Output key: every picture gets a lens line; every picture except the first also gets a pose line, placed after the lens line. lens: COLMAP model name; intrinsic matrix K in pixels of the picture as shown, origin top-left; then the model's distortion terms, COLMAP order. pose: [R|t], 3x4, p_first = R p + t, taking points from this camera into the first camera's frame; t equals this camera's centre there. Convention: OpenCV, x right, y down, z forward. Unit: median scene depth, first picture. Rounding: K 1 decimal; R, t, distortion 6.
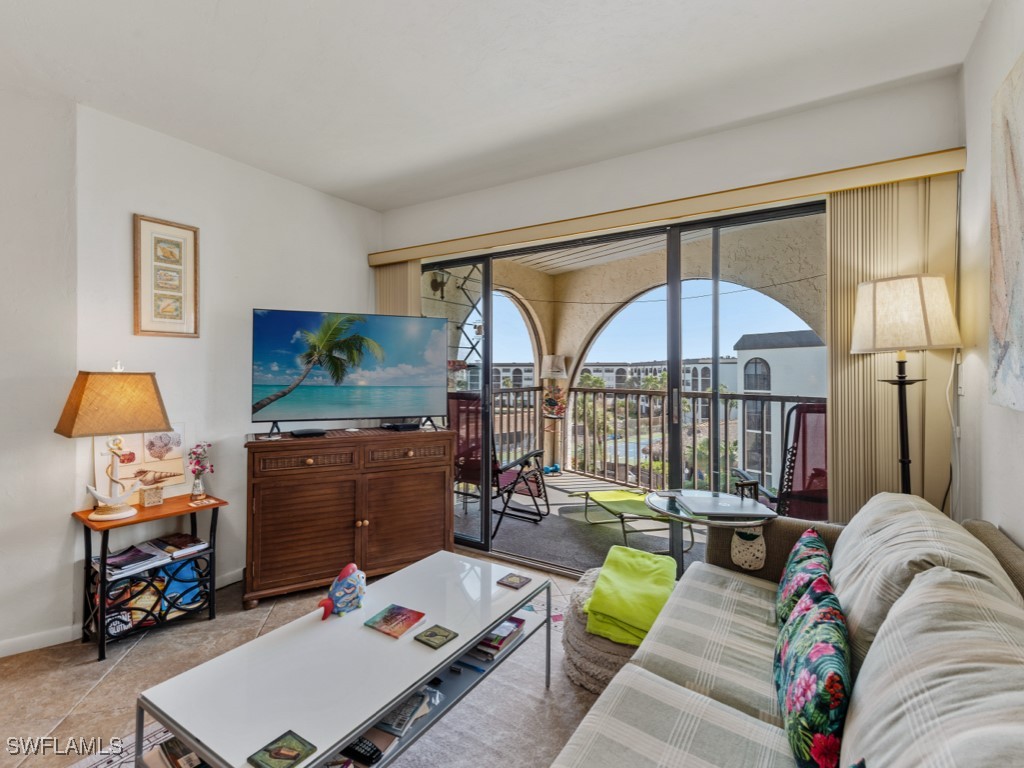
lens RADIAL K [[489.6, 0, 509.1], [0, 489.6, 366.4], [0, 0, 1]] dist [0.012057, -0.001128]
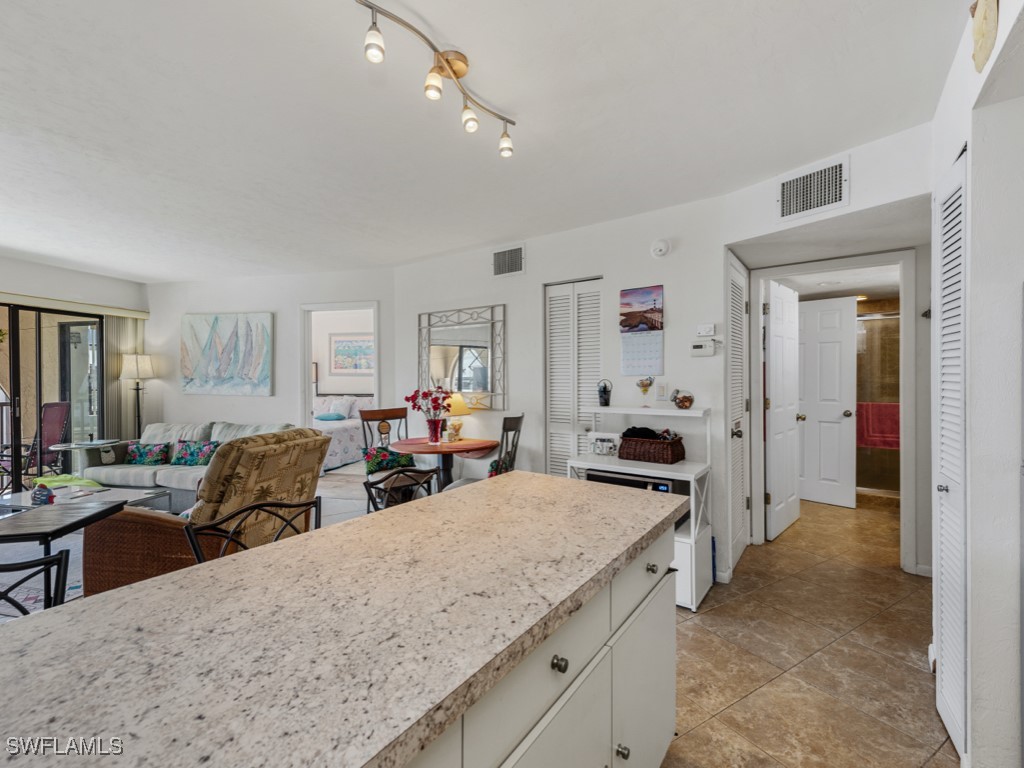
lens RADIAL K [[458.4, 0, 516.5], [0, 458.4, 379.4], [0, 0, 1]] dist [0.015211, -0.004519]
pose [[-0.323028, -0.003978, 0.946381, -1.800989], [-0.005257, 0.999983, 0.002409, -0.032375], [-0.946375, -0.004197, -0.323043, -0.168653]]
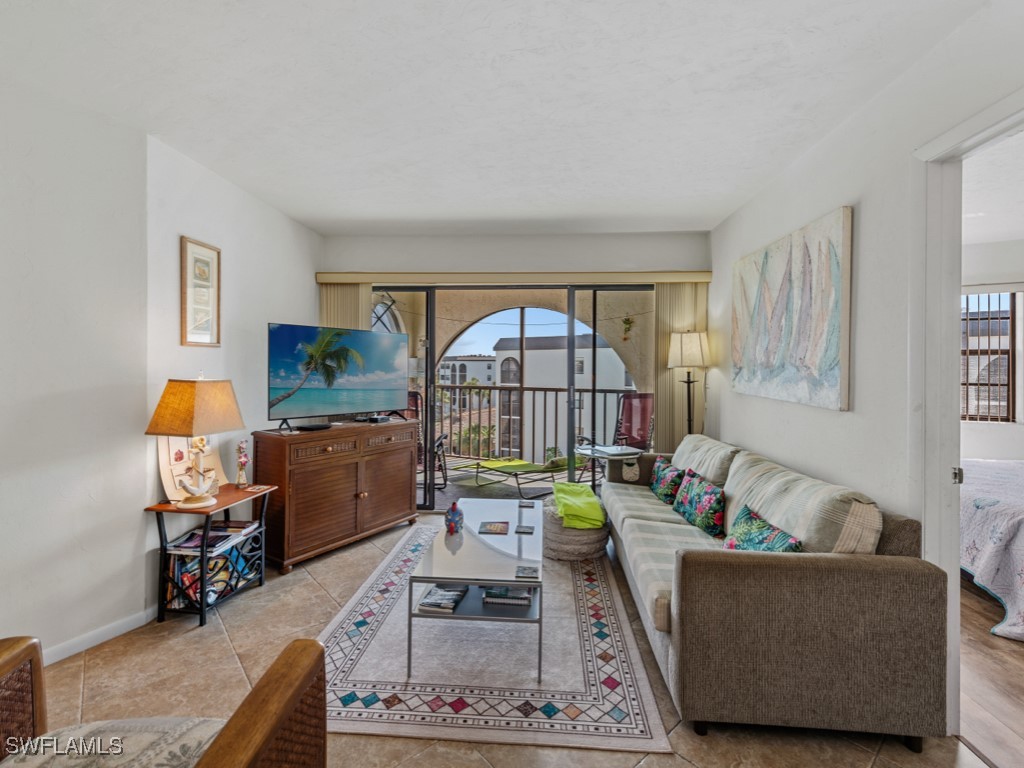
lens RADIAL K [[458.4, 0, 511.9], [0, 458.4, 368.7], [0, 0, 1]] dist [0.015211, -0.004519]
pose [[0.879984, 0.002345, 0.474997, -0.551052], [-0.008991, 0.999891, 0.011720, -0.028568], [-0.474918, -0.014584, 0.879909, -0.242125]]
